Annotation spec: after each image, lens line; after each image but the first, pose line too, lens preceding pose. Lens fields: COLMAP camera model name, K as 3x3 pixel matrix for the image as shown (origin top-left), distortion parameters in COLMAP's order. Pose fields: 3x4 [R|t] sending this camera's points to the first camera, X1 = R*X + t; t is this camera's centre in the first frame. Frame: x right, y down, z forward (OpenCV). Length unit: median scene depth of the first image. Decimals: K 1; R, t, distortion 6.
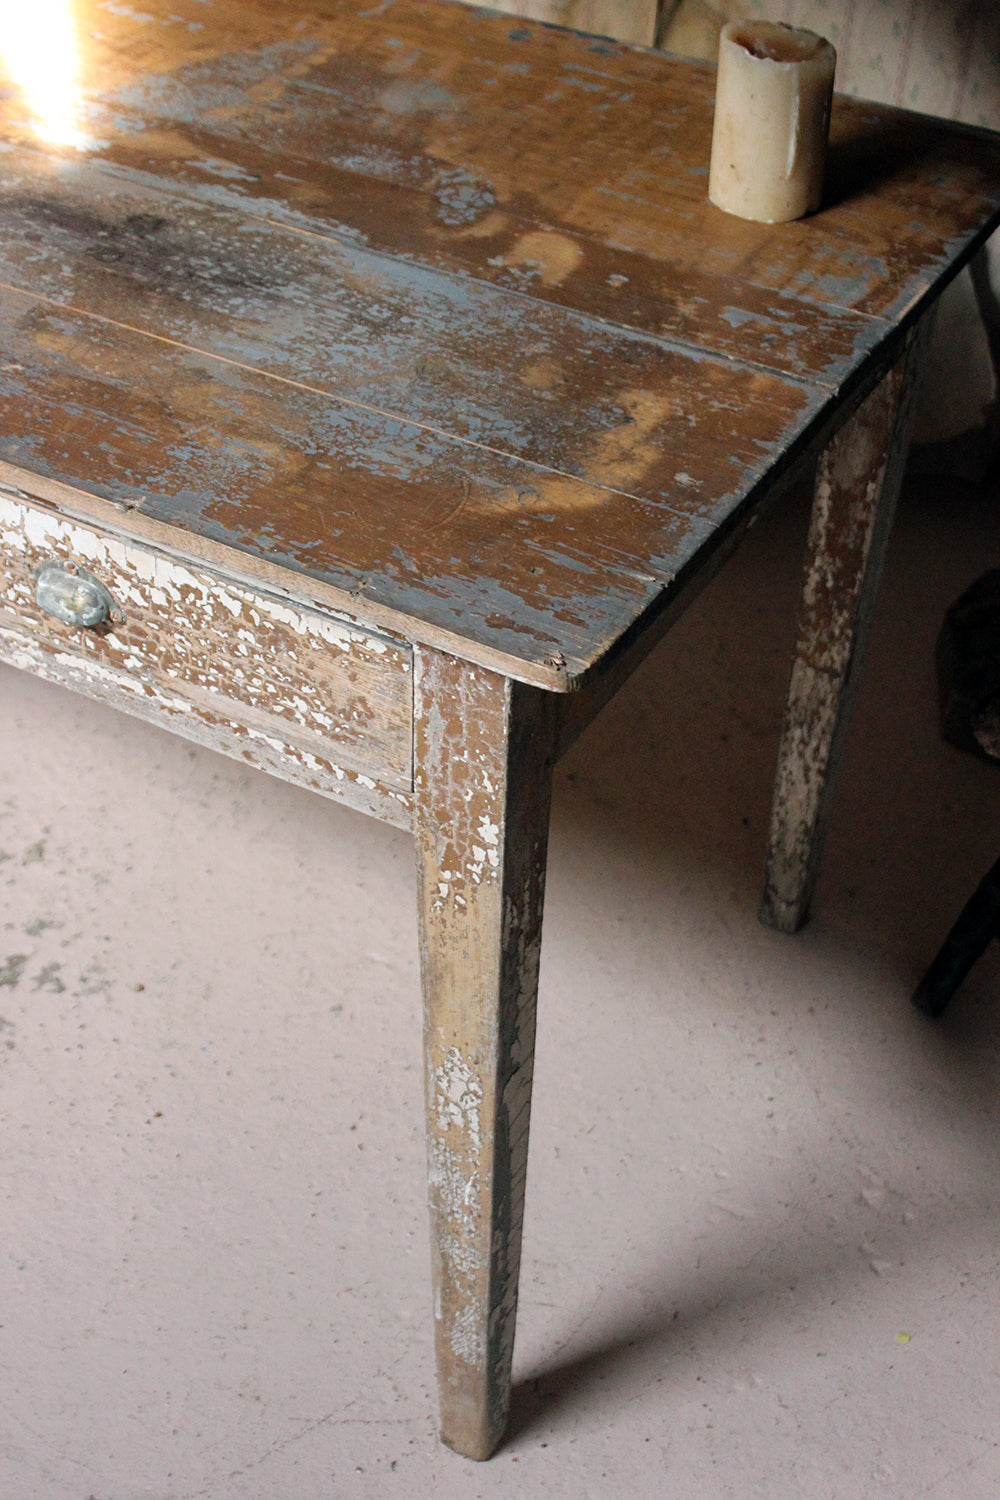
lens RADIAL K [[2227.1, 0, 482.2], [0, 2227.1, 759.5], [0, 0, 1]] dist [-0.038669, 0.000000]
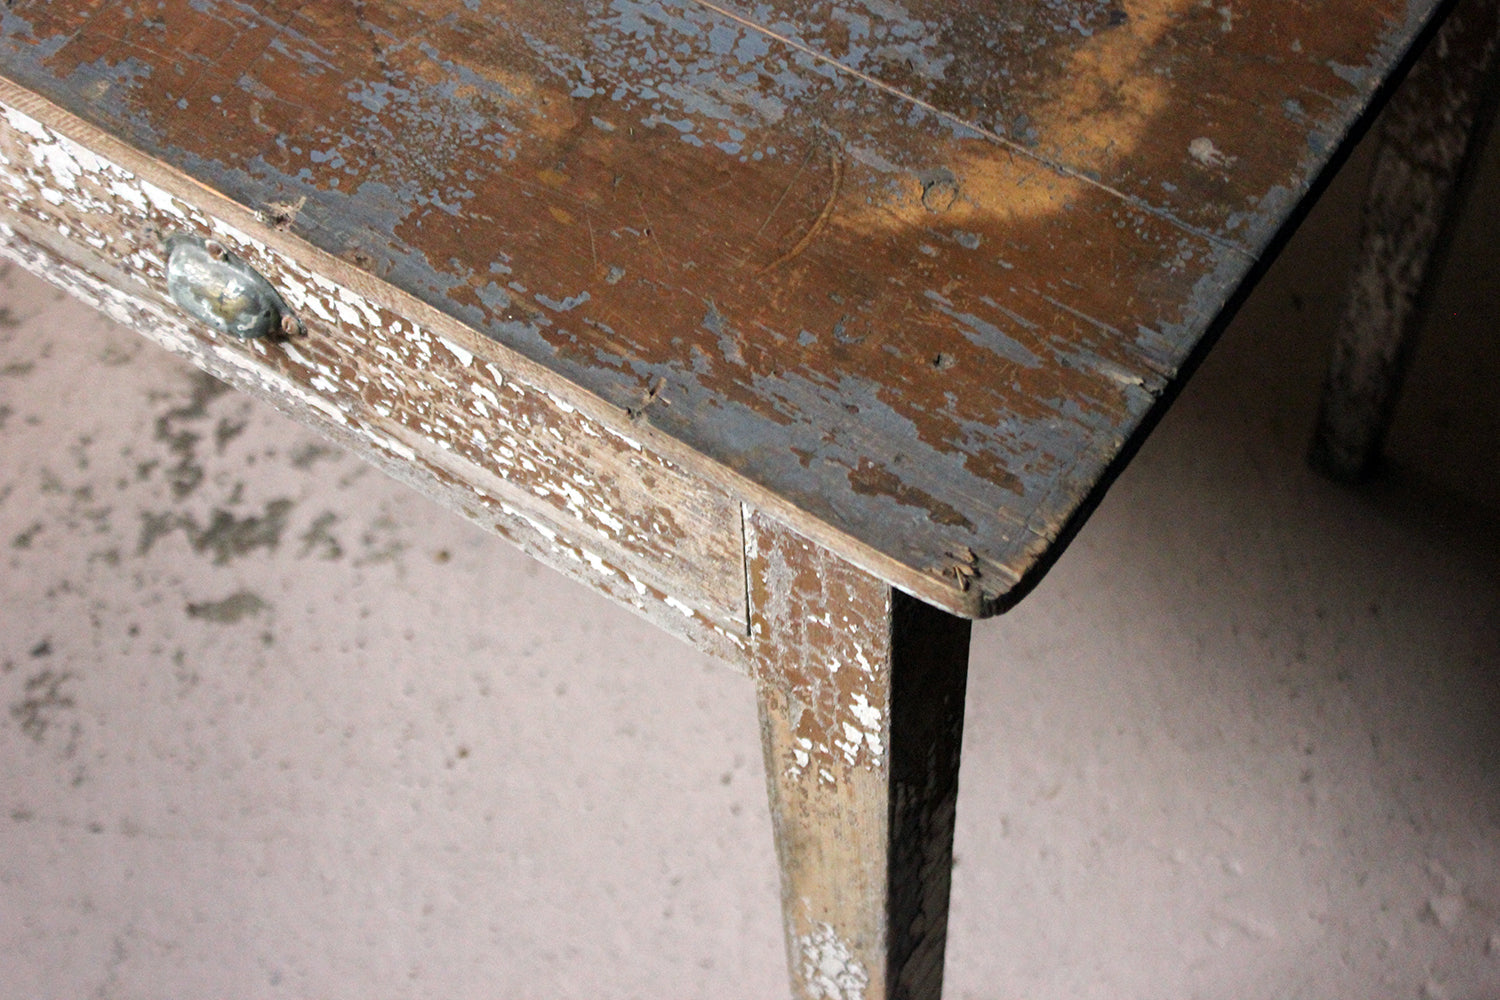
lens RADIAL K [[2622.6, 0, 740.8], [0, 2622.6, 495.1], [0, 0, 1]] dist [0.015207, 0.000000]
pose [[0.995724, 0.025476, -0.088801, 0.022638], [-0.002452, 0.968175, 0.250263, -0.151105], [0.092350, -0.248975, 0.964097, 0.206313]]
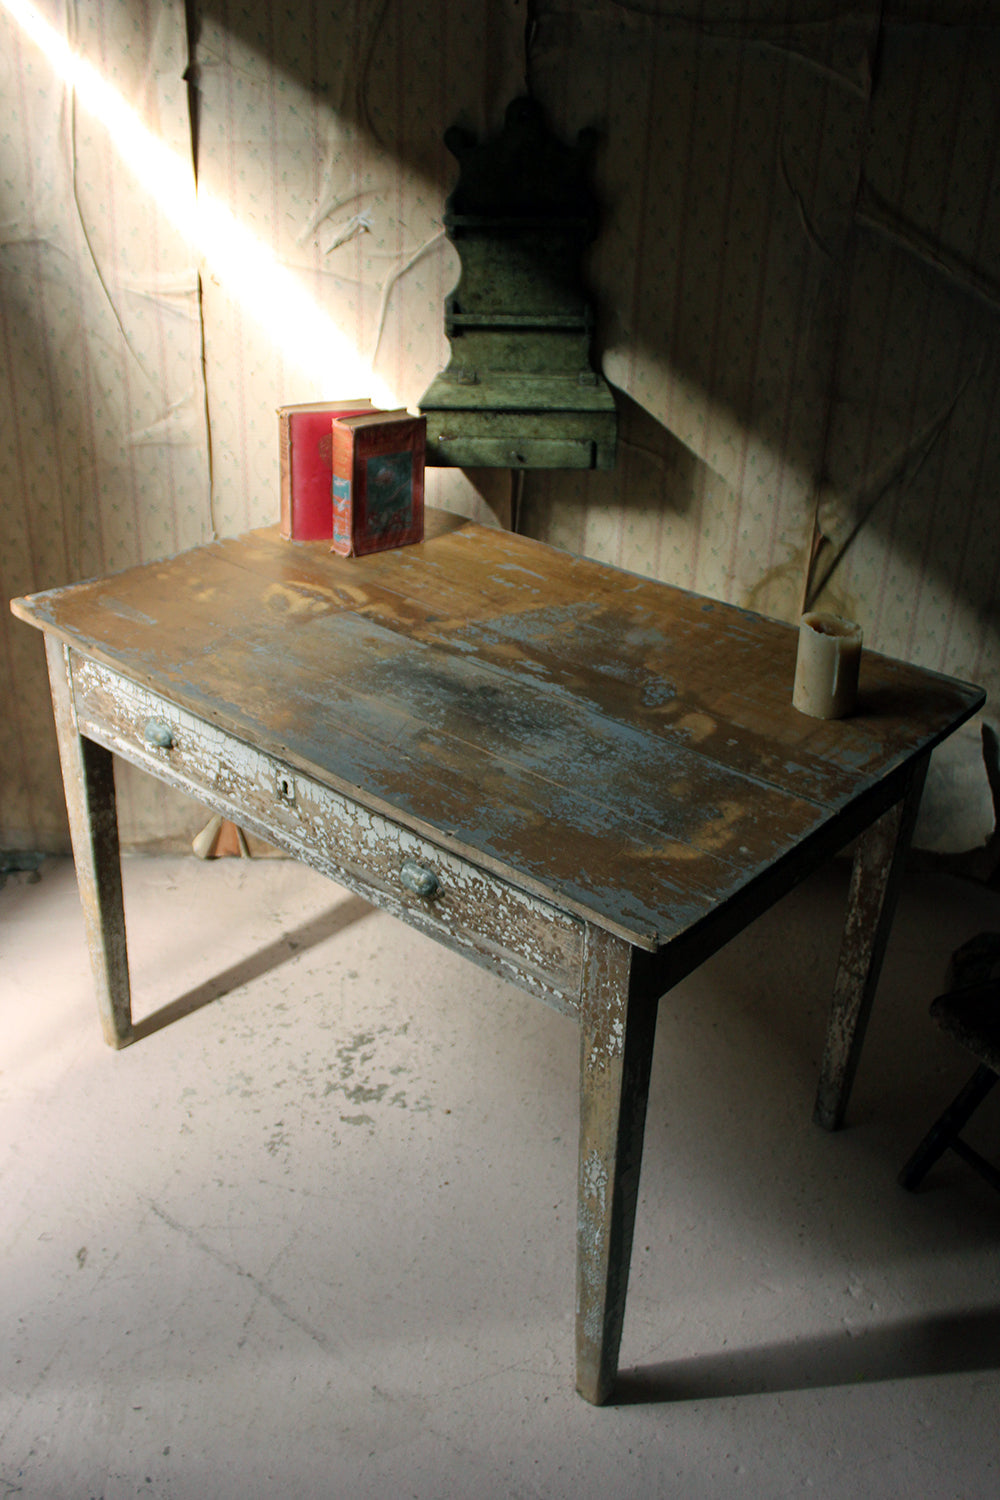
lens RADIAL K [[1390.4, 0, 490.5], [0, 1390.4, 759.1], [0, 0, 1]] dist [-0.089274, 0.000000]
pose [[0.978190, 0.090843, -0.186794, 0.065854], [-0.124254, 0.976560, -0.175757, 0.020957], [0.166449, 0.195134, 0.966549, -0.119122]]
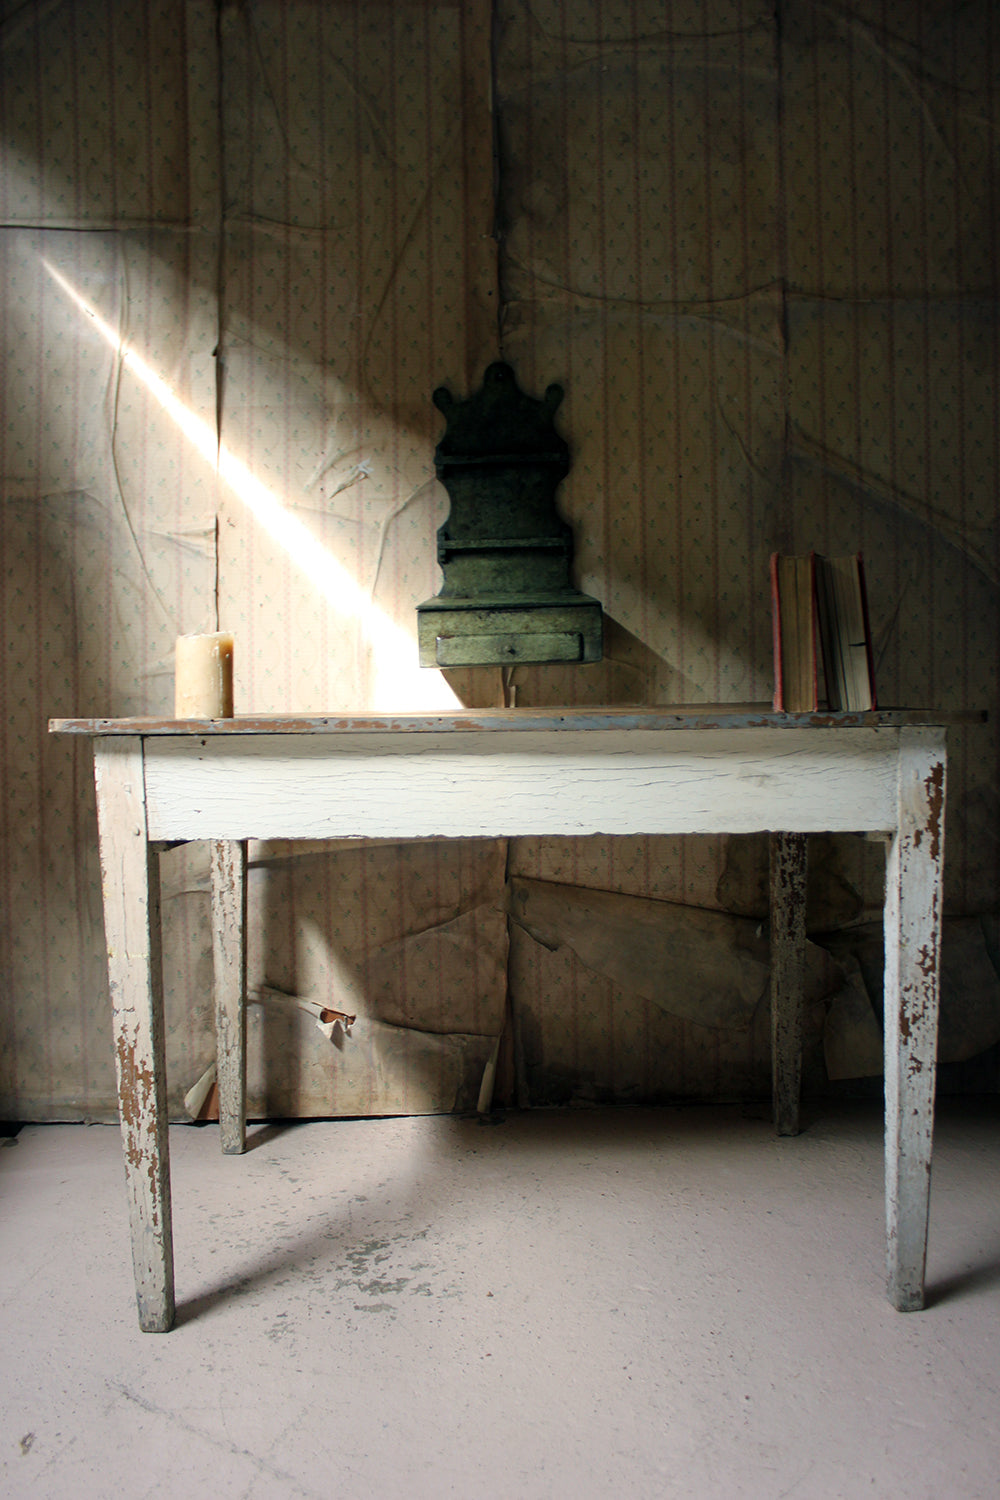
lens RADIAL K [[1250.6, 0, 484.8], [0, 1250.6, 746.0], [0, 0, 1]] dist [-0.163350, 0.140126]
pose [[0.986188, -0.041169, -0.160433, -0.006916], [-0.064729, 0.795791, -0.602102, 0.341781], [0.152460, 0.604170, 0.782134, 0.161243]]
